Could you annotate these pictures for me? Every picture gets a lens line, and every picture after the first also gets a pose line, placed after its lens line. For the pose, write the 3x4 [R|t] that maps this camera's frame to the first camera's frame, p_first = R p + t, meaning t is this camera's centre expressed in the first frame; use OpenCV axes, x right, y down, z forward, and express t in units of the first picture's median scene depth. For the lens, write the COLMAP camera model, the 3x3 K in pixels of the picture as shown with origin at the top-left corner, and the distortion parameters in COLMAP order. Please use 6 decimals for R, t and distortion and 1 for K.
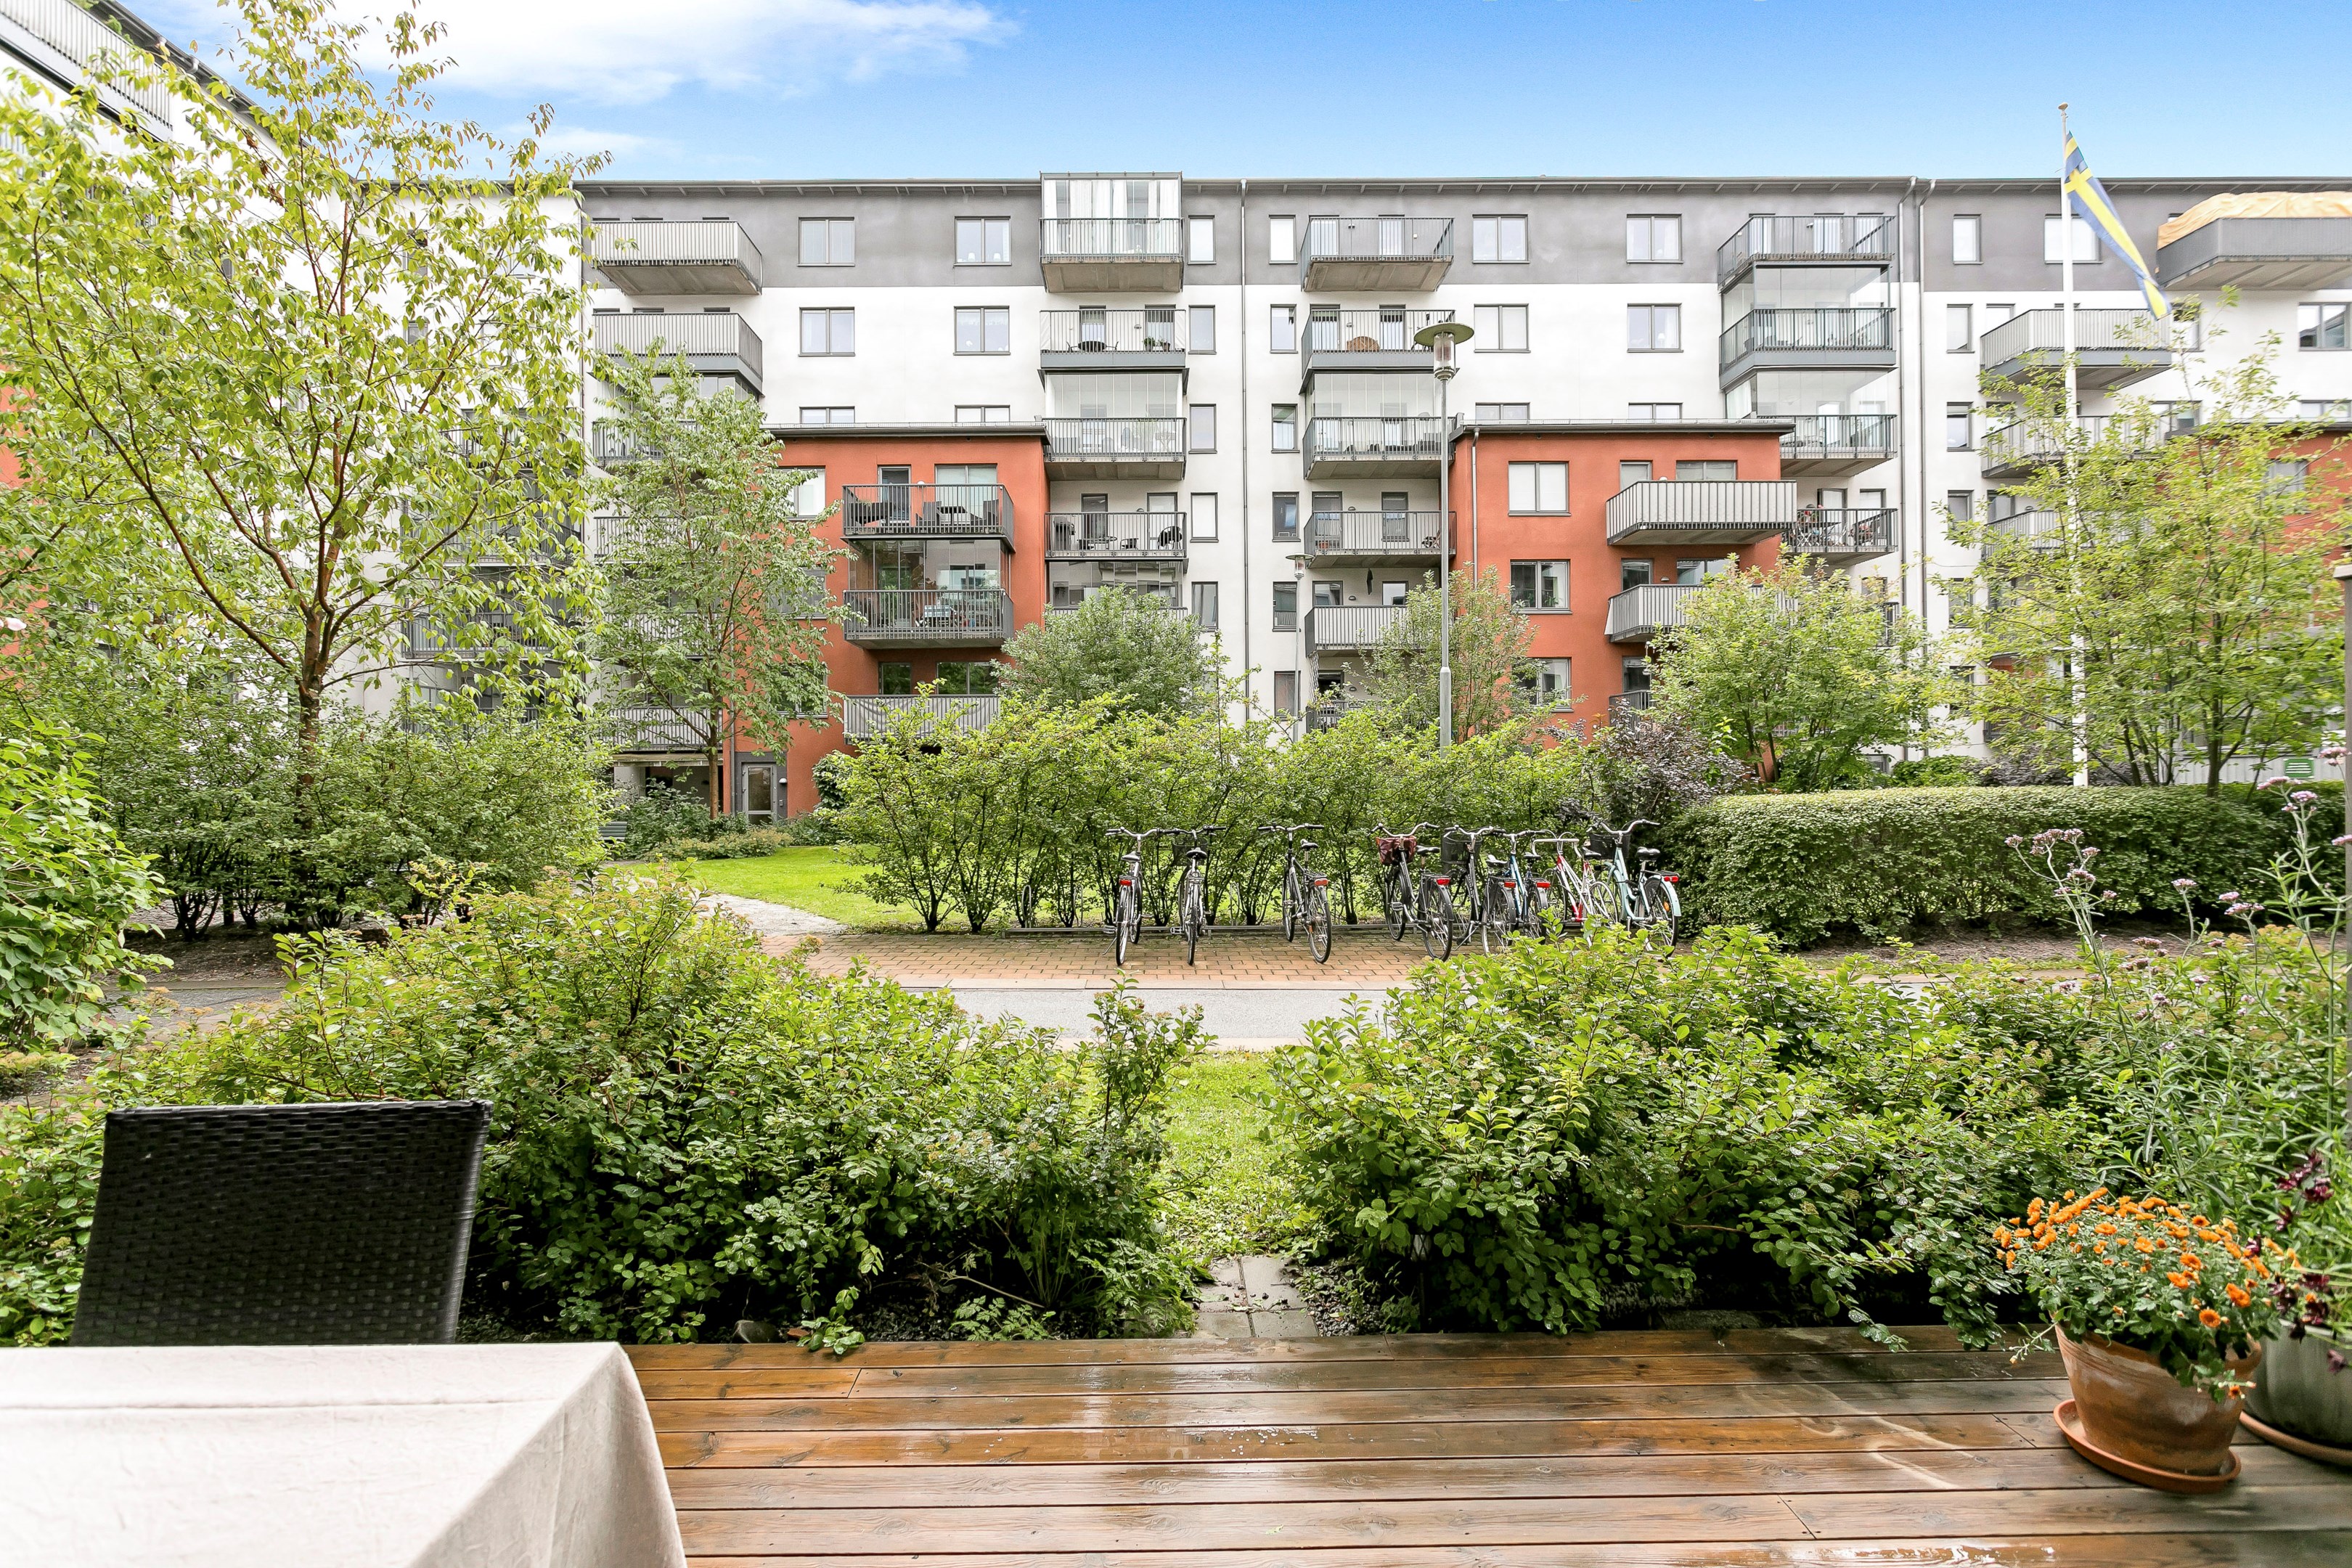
lens RADIAL K [[1122.9, 0, 1156.6], [0, 1122.9, 789.4], [0, 0, 1]] dist [-0.003208, 0.000255]
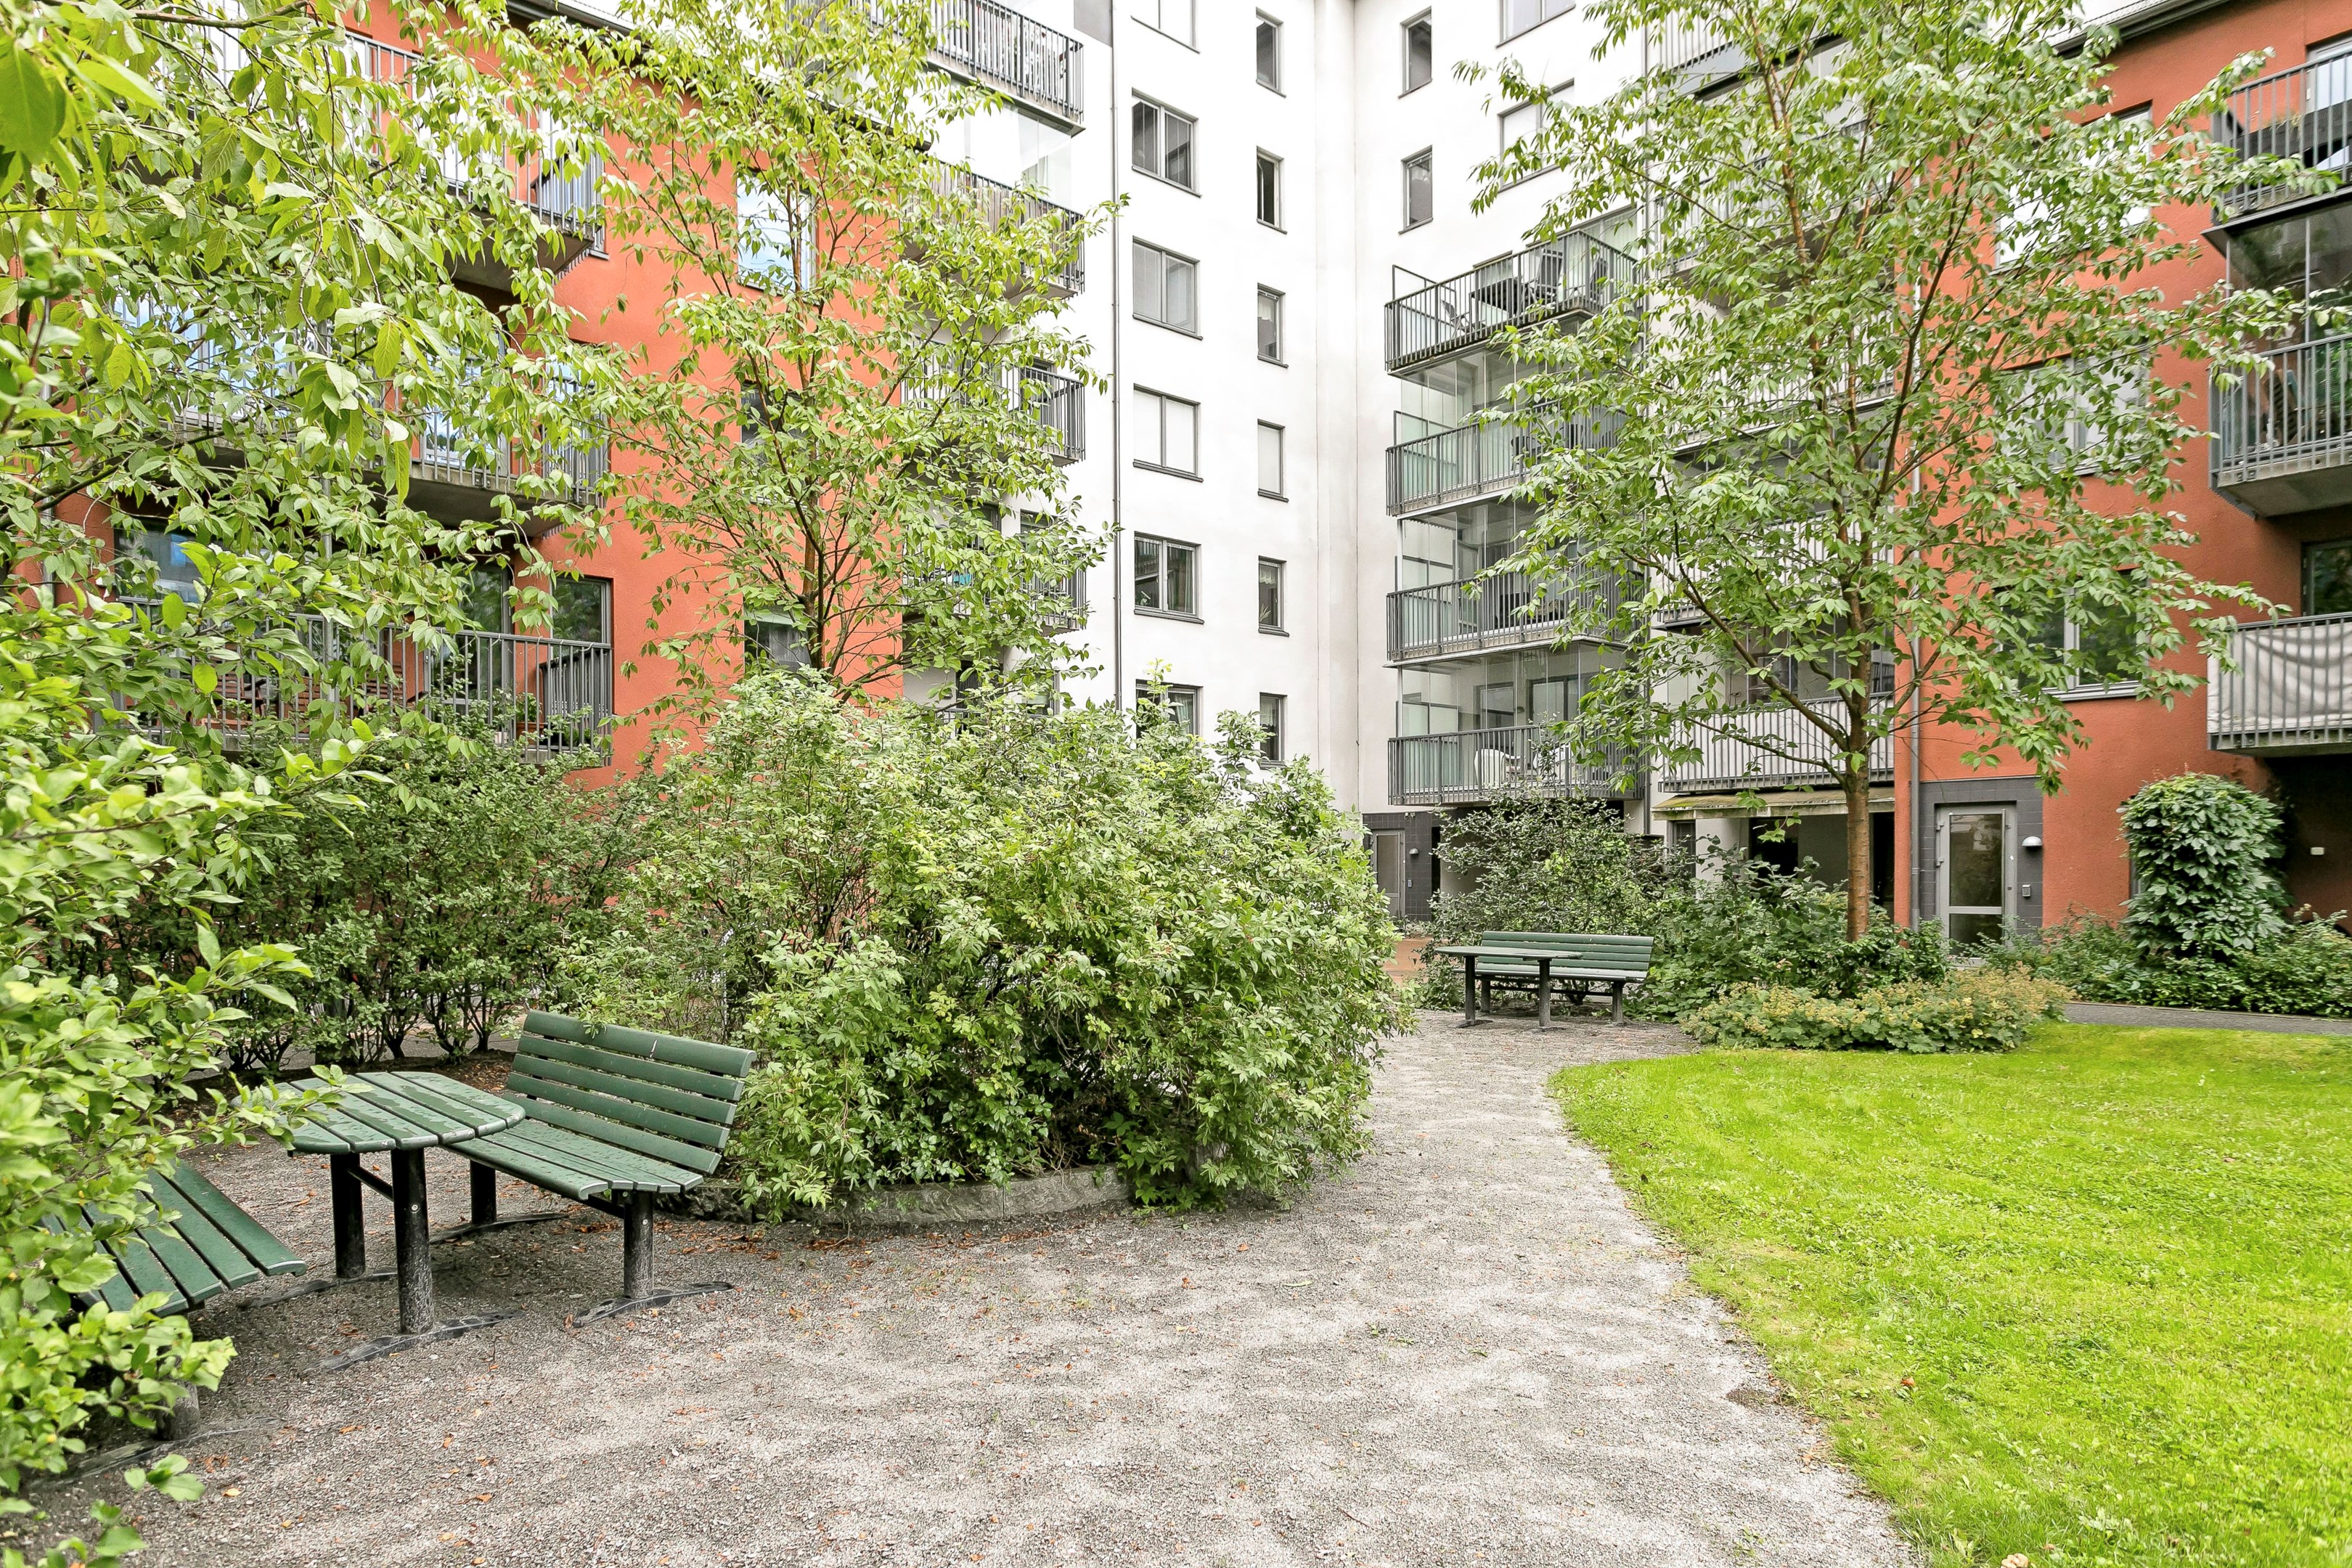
lens RADIAL K [[1452.2, 0, 1155.7], [0, 1452.2, 875.1], [0, 0, 1]] dist [0.001645, 0.000633]
pose [[0.661282, 0.009697, -0.750075, -0.153564], [0.000852, 0.999906, 0.013678, -0.002851], [0.750137, -0.009684, 0.661212, 0.421122]]
